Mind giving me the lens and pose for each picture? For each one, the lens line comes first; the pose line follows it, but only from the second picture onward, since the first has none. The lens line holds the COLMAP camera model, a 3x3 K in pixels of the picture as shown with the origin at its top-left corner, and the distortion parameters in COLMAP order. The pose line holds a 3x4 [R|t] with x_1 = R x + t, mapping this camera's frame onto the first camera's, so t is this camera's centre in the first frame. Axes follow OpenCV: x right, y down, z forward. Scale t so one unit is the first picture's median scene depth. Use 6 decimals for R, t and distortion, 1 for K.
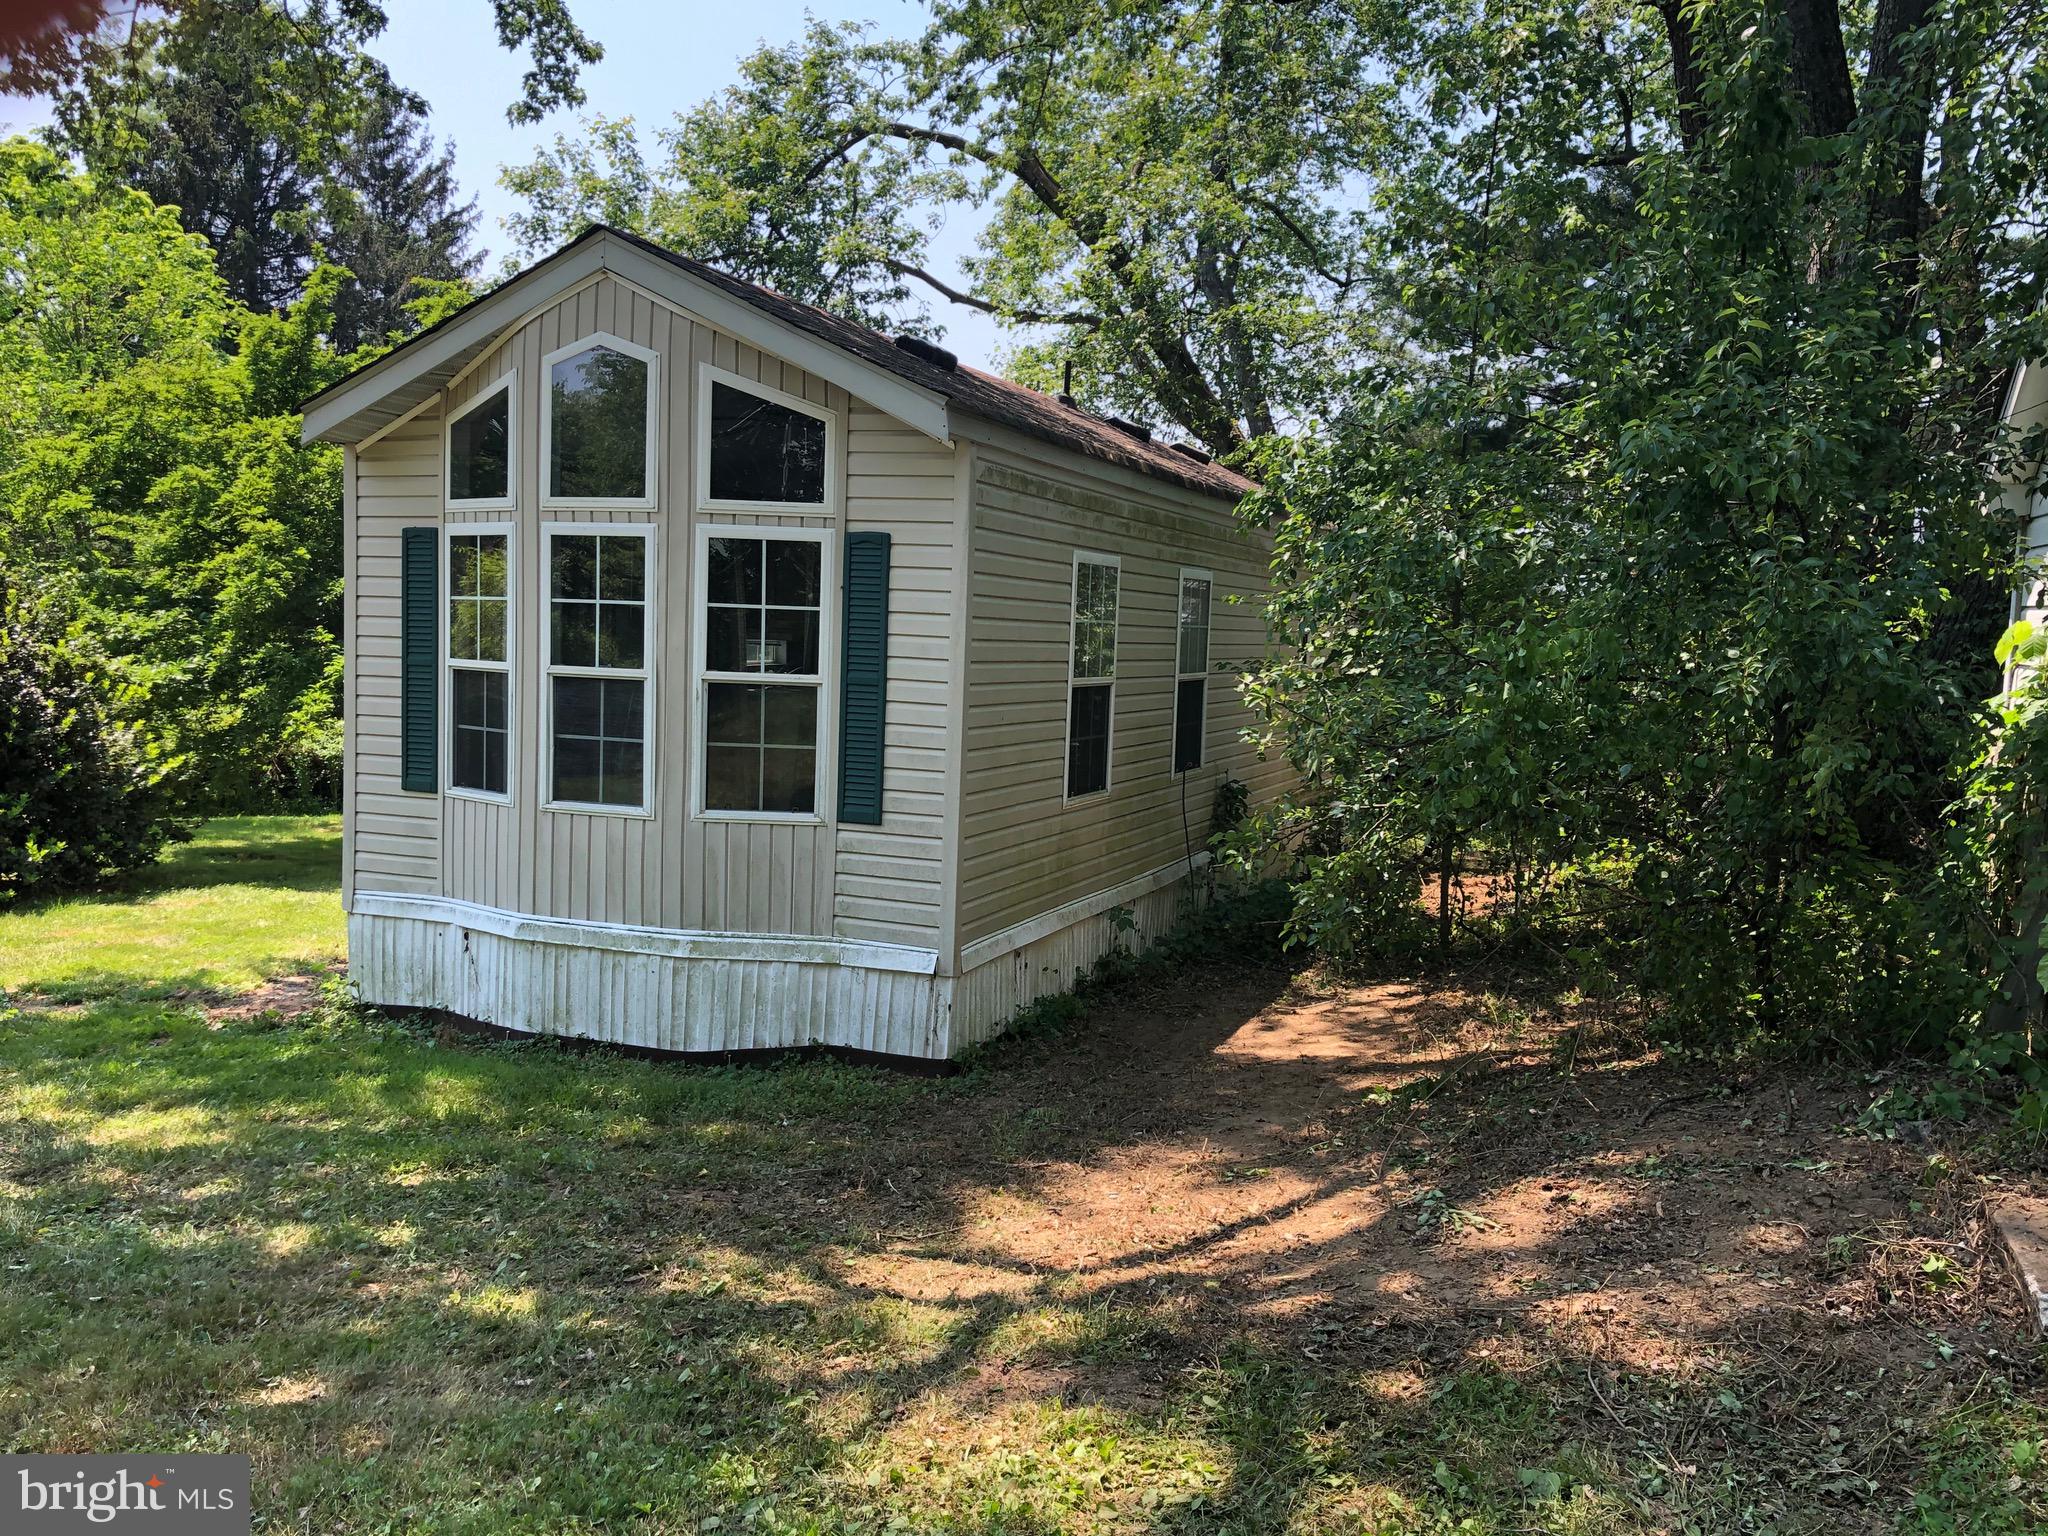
lens RADIAL K [[1708.5, 0, 1024.0], [0, 1708.5, 768.0], [0, 0, 1]] dist [0.027810, 0.018376]
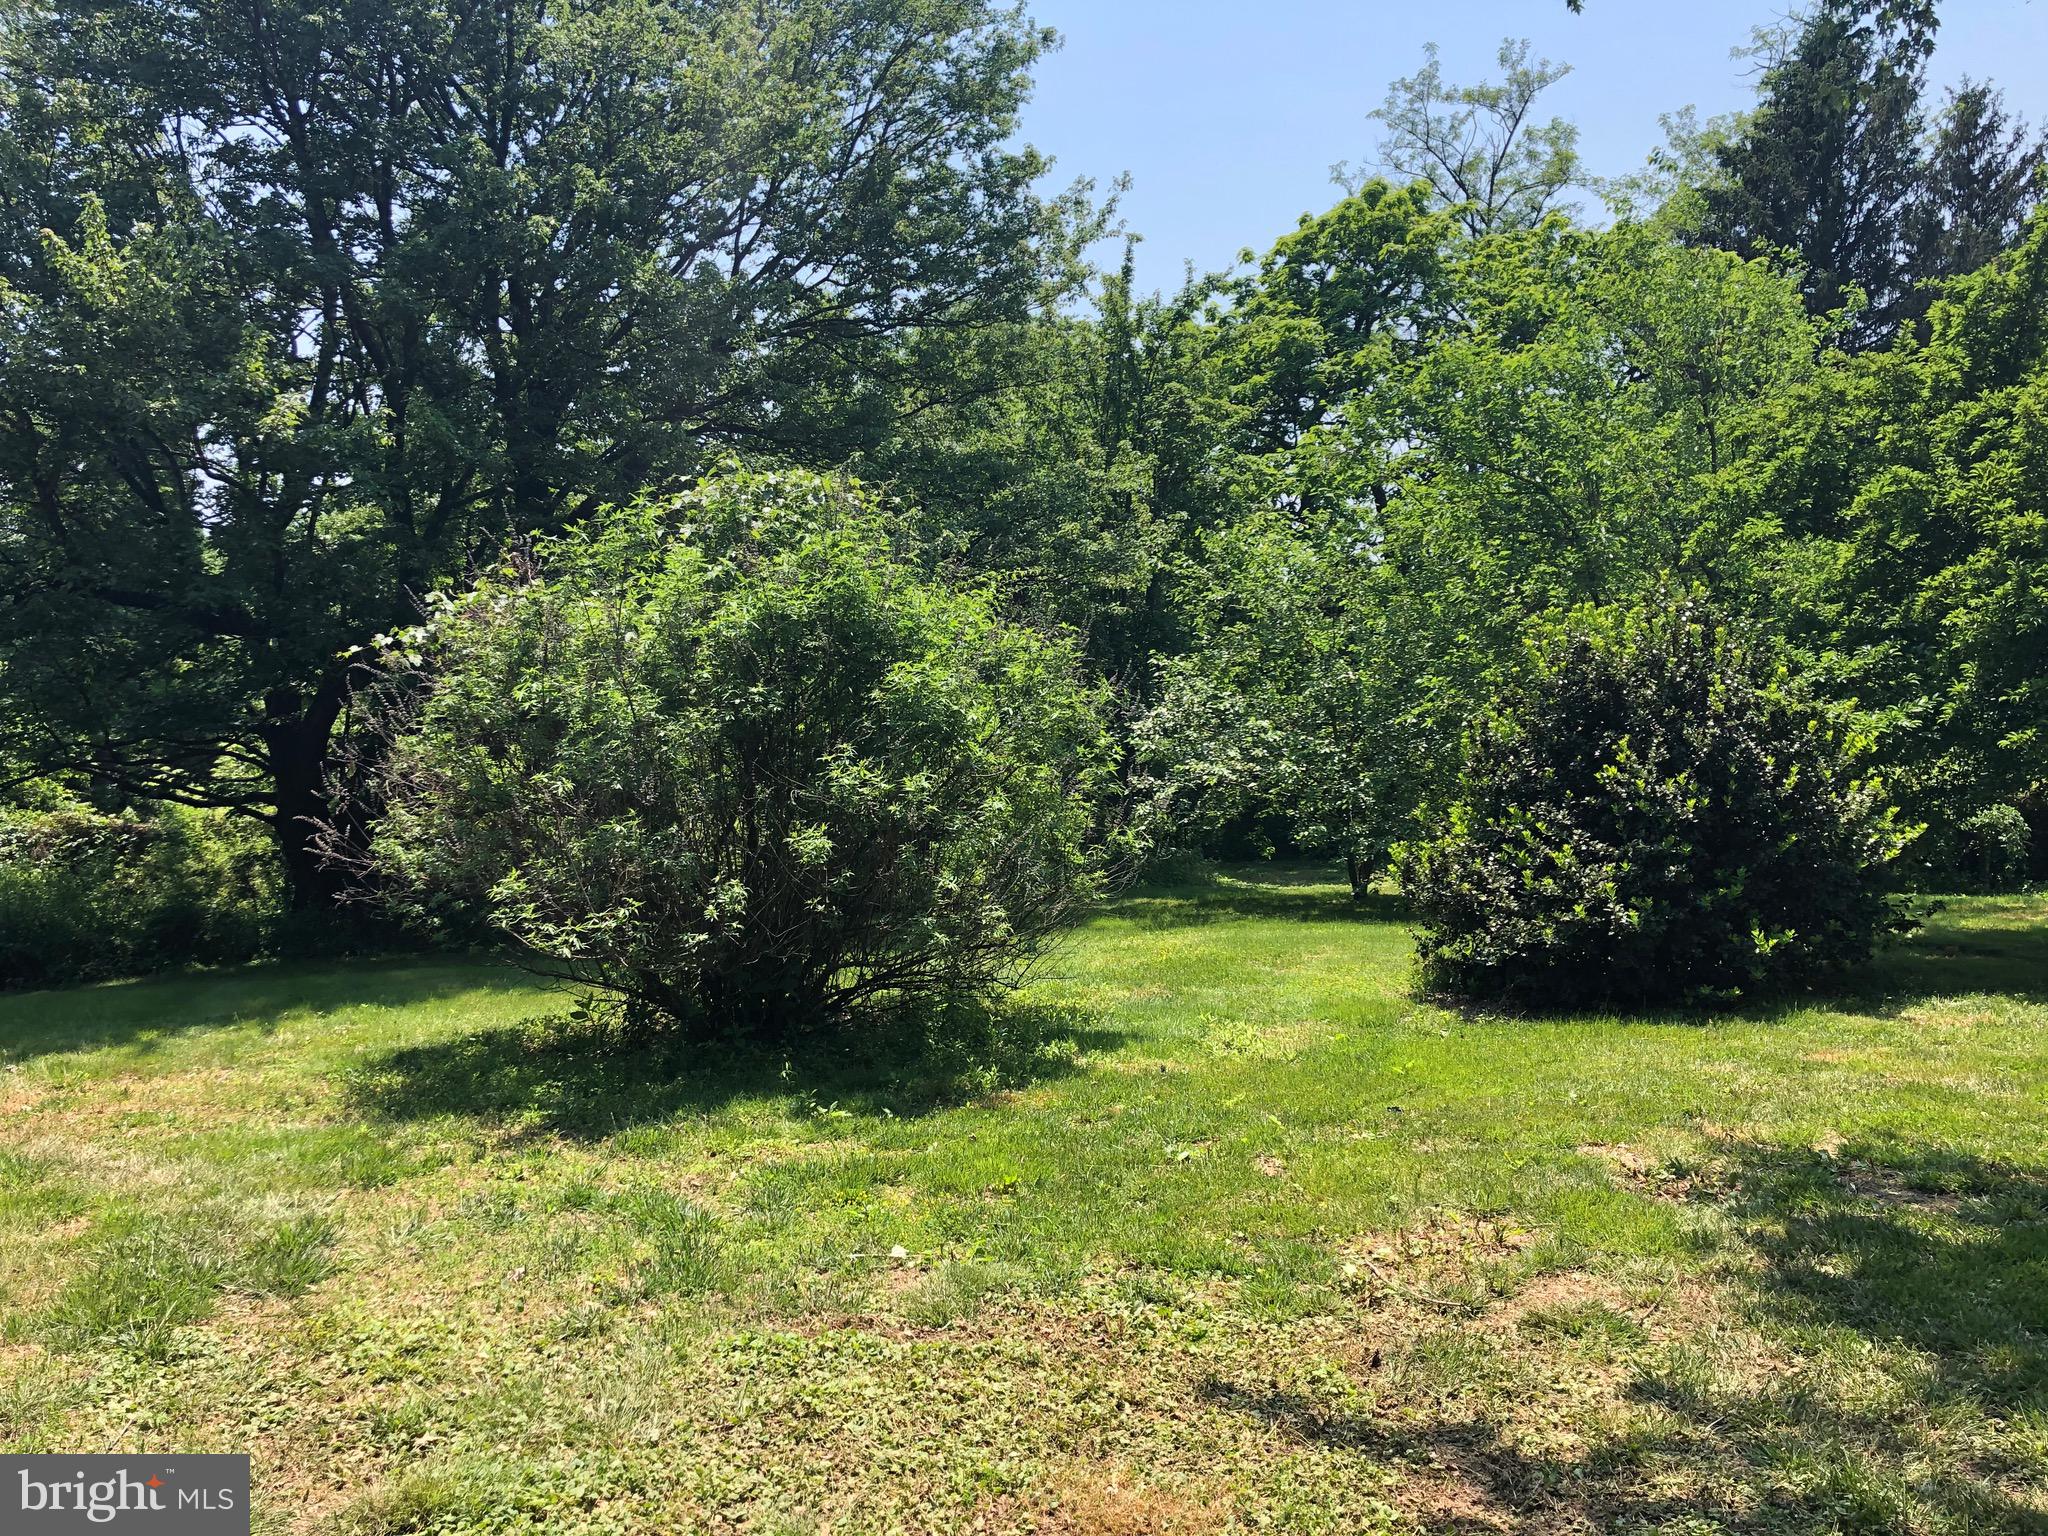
lens RADIAL K [[1628.8, 0, 1024.0], [0, 1628.8, 768.0], [0, 0, 1]] dist [-0.003323, 0.003902]
pose [[0.661782, -0.023971, -0.749313, -0.187912], [-0.004743, 0.999335, -0.036159, -0.003298], [0.749681, 0.027483, 0.661229, 0.189592]]
